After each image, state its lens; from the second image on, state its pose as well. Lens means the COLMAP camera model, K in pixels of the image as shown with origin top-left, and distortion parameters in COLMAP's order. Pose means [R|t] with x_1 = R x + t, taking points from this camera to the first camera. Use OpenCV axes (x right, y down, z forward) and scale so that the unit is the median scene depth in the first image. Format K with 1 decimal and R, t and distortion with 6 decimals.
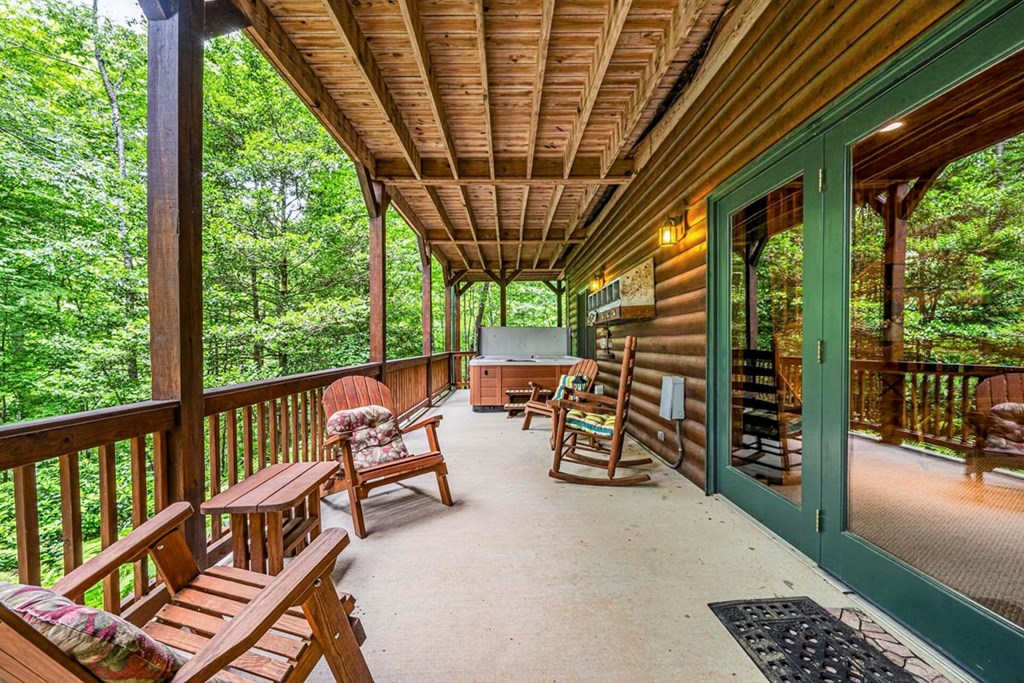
lens RADIAL K [[404.5, 0, 512.0], [0, 404.5, 341.5], [0, 0, 1]] dist [0.000360, -0.002692]
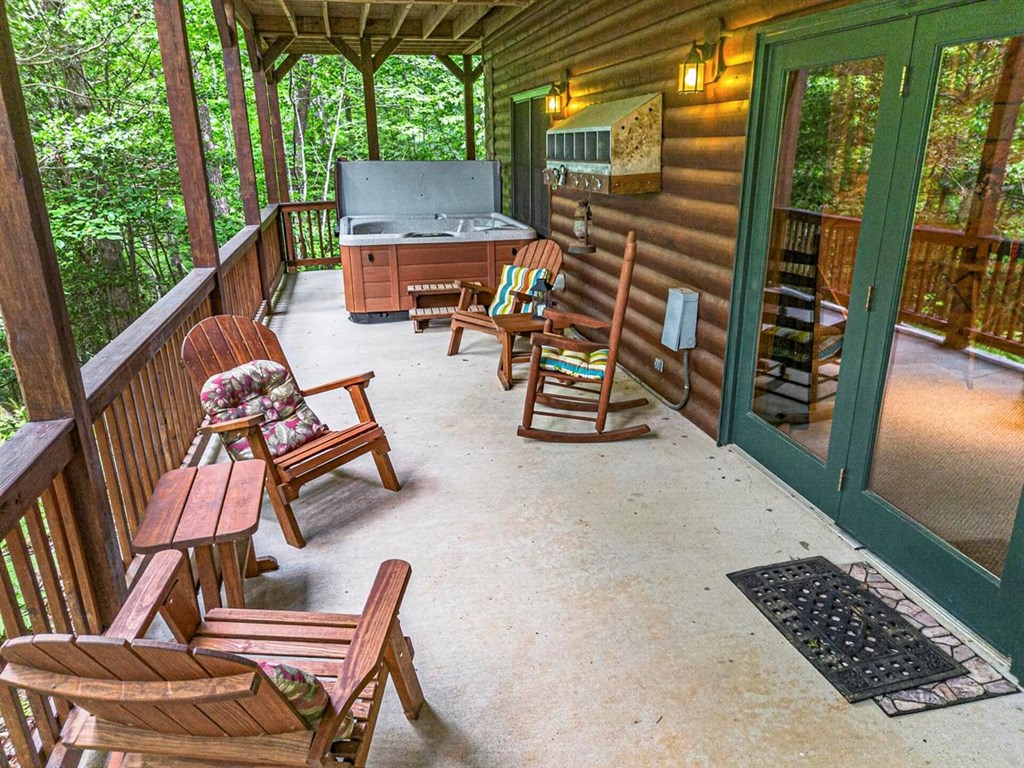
lens RADIAL K [[727.2, 0, 512.0], [0, 727.2, 384.0], [0, 0, 1]] dist [0.065198, -0.094905]
pose [[0.978918, -0.071986, 0.191148, -0.180125], [0.007907, 0.948491, 0.316707, -0.191465], [-0.204100, -0.308518, 0.929064, -0.213556]]
